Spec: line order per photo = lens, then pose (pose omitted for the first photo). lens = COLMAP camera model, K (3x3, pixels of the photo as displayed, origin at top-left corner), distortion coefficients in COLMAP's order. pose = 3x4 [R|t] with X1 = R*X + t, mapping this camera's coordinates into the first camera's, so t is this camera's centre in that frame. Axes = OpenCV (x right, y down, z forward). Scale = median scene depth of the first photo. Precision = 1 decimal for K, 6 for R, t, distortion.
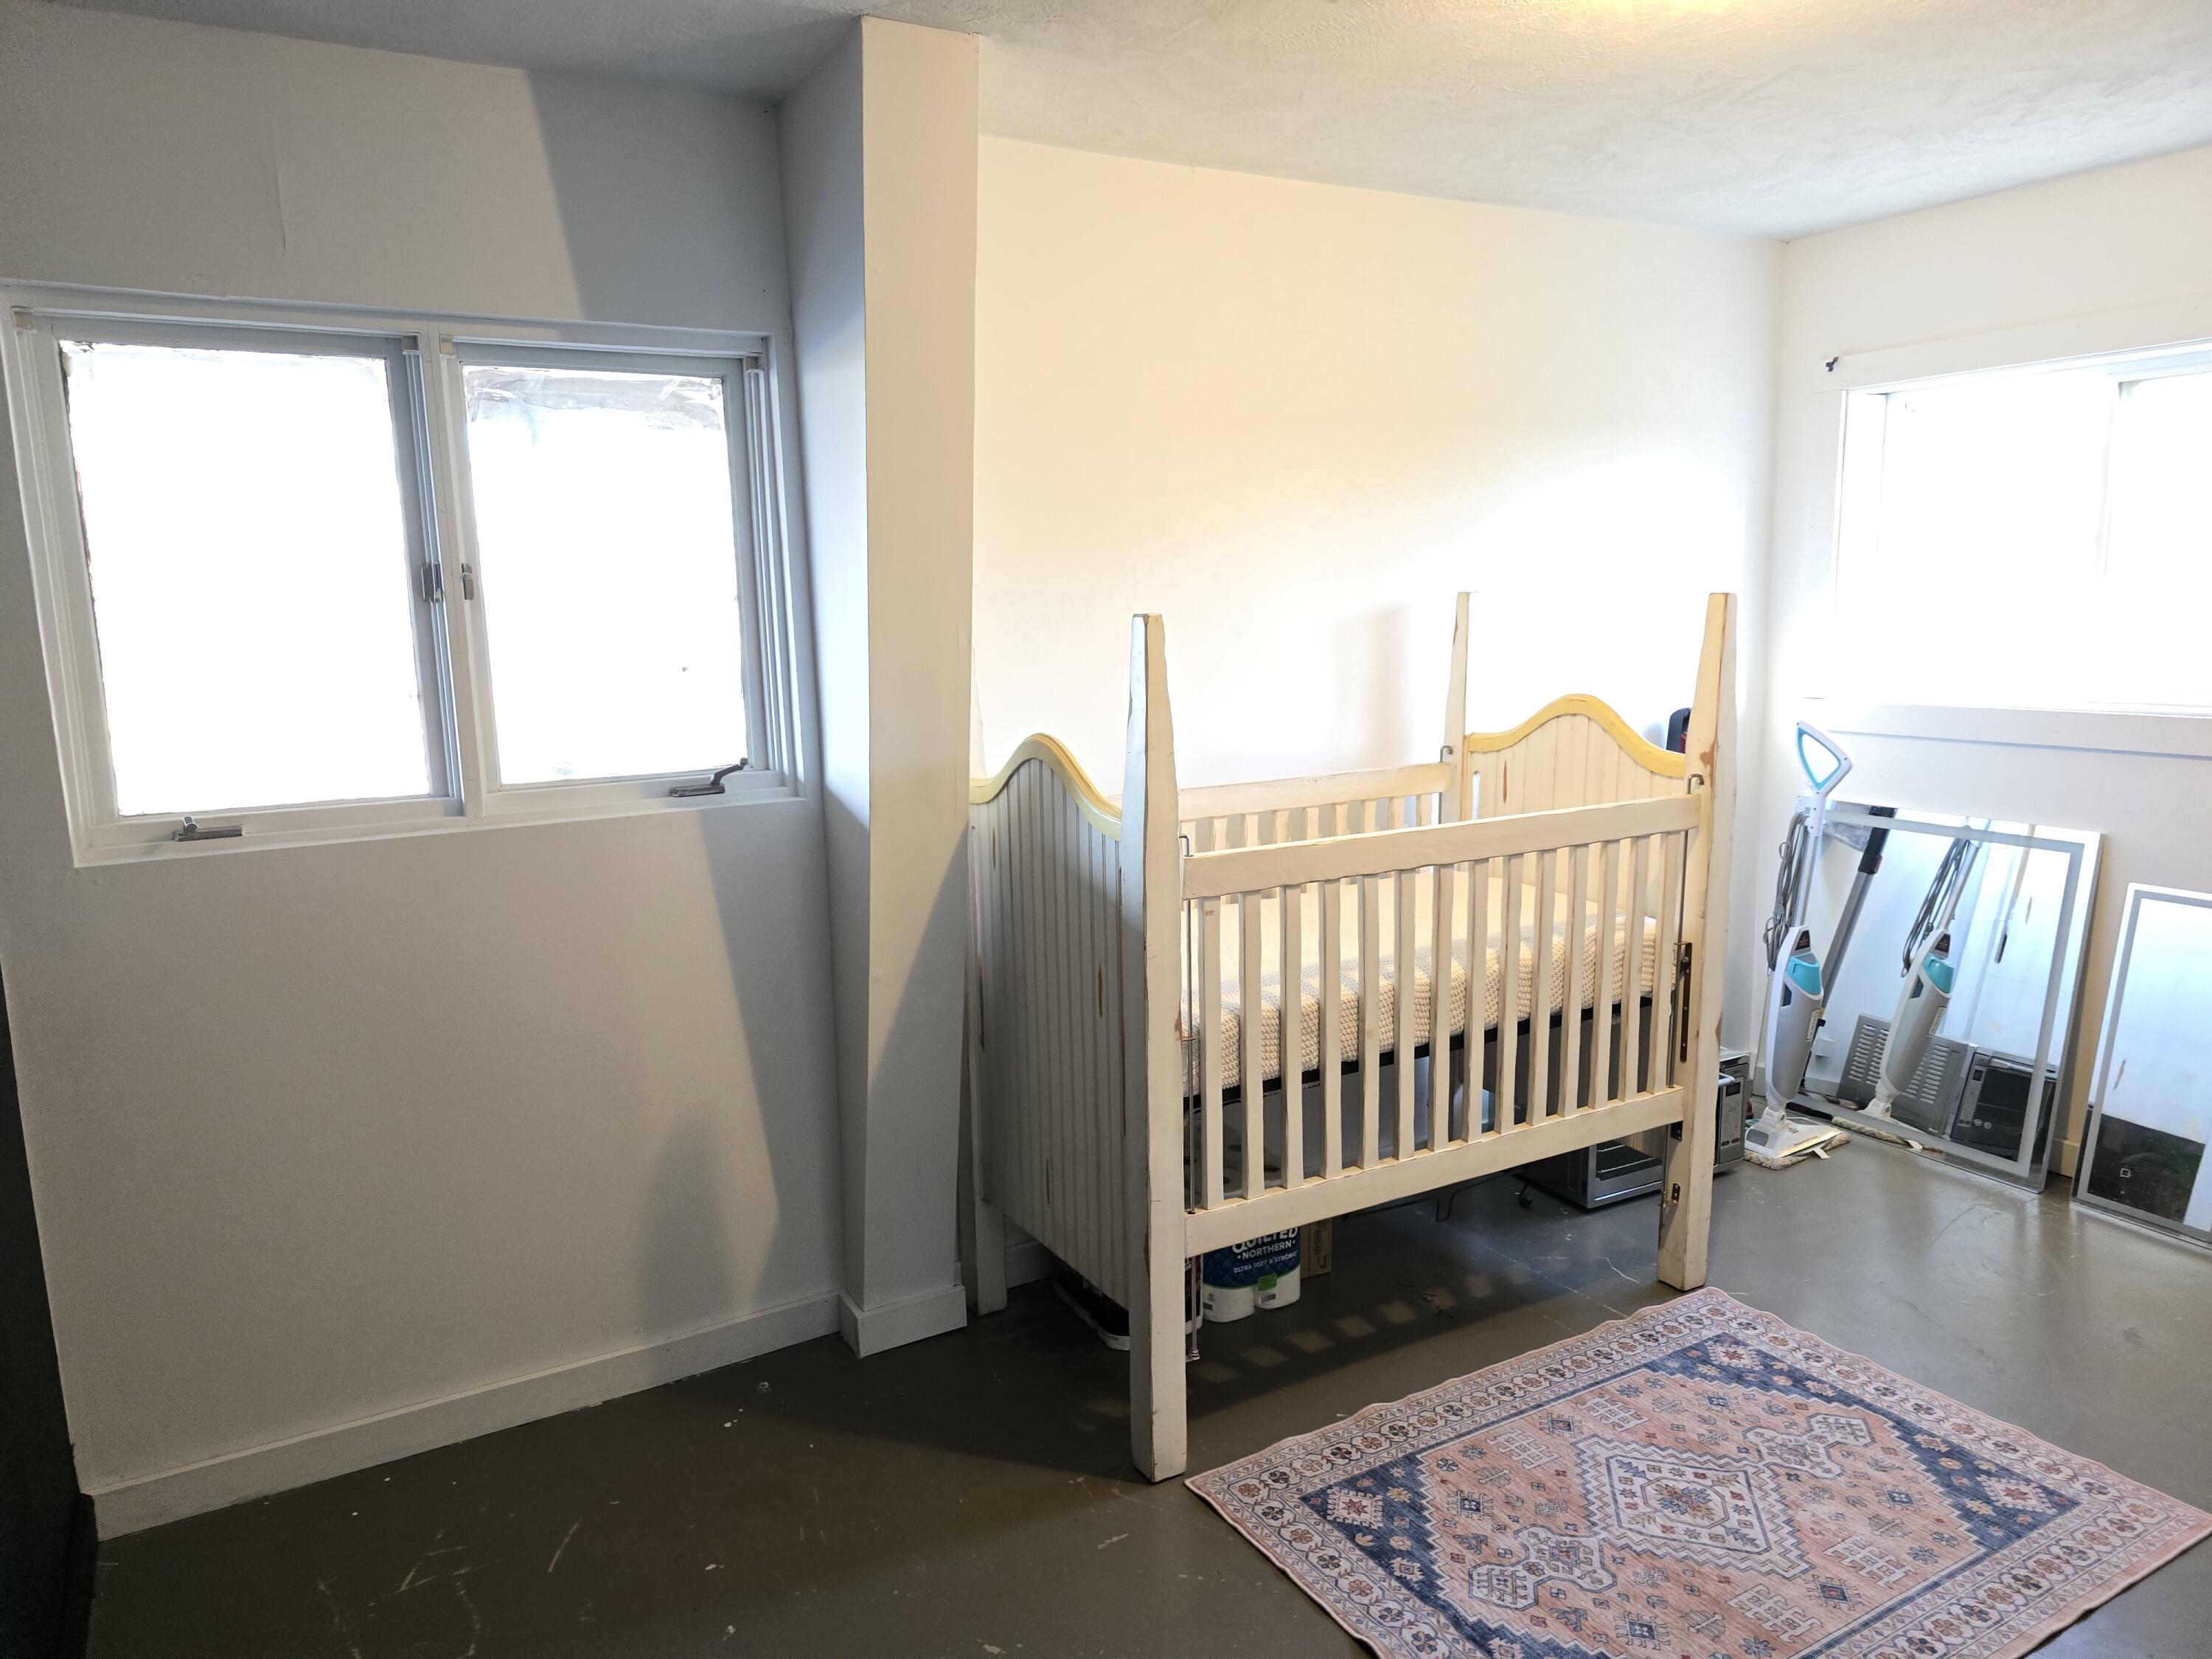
lens RADIAL K [[1479.6, 0, 1122.4], [0, 1479.6, 821.1], [0, 0, 1]] dist [0.063048, -0.050428]
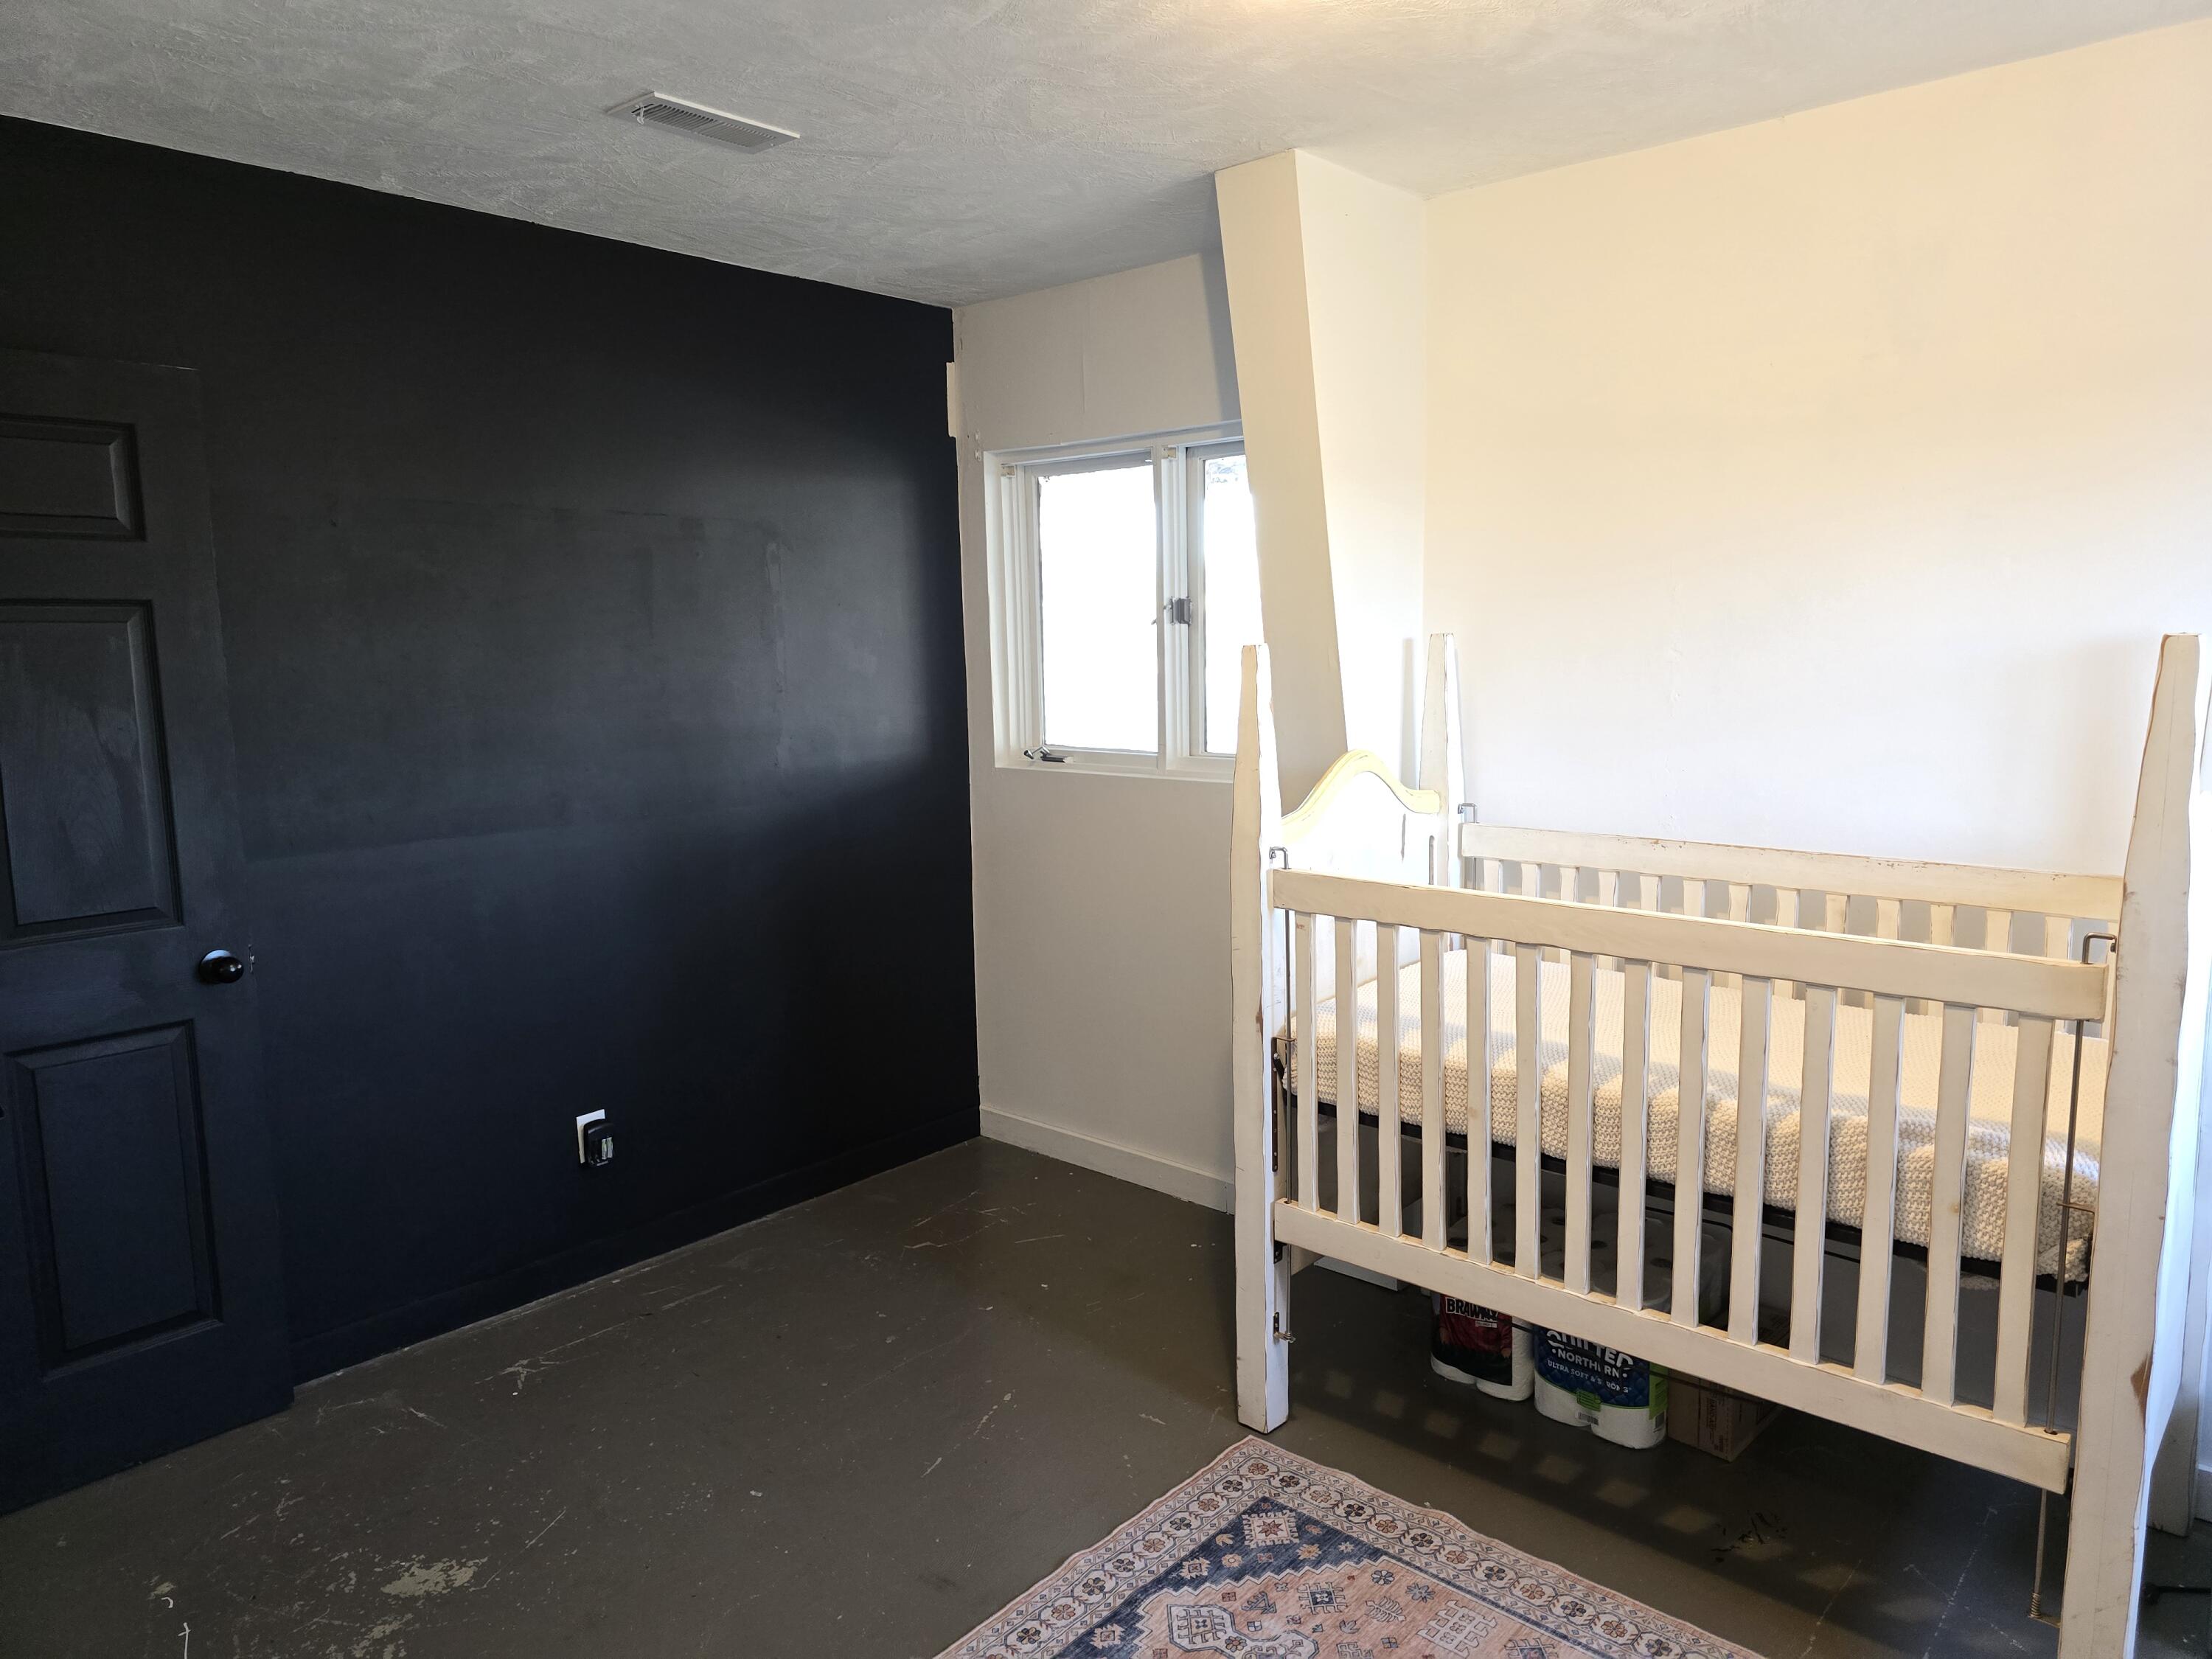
lens RADIAL K [[1479.6, 0, 1122.4], [0, 1479.6, 821.1], [0, 0, 1]] dist [0.063048, -0.050428]
pose [[0.319755, 0.139169, -0.937224, 0.944695], [-0.134886, 0.985766, 0.100358, -0.095377], [0.937850, 0.094328, 0.333976, 0.490511]]
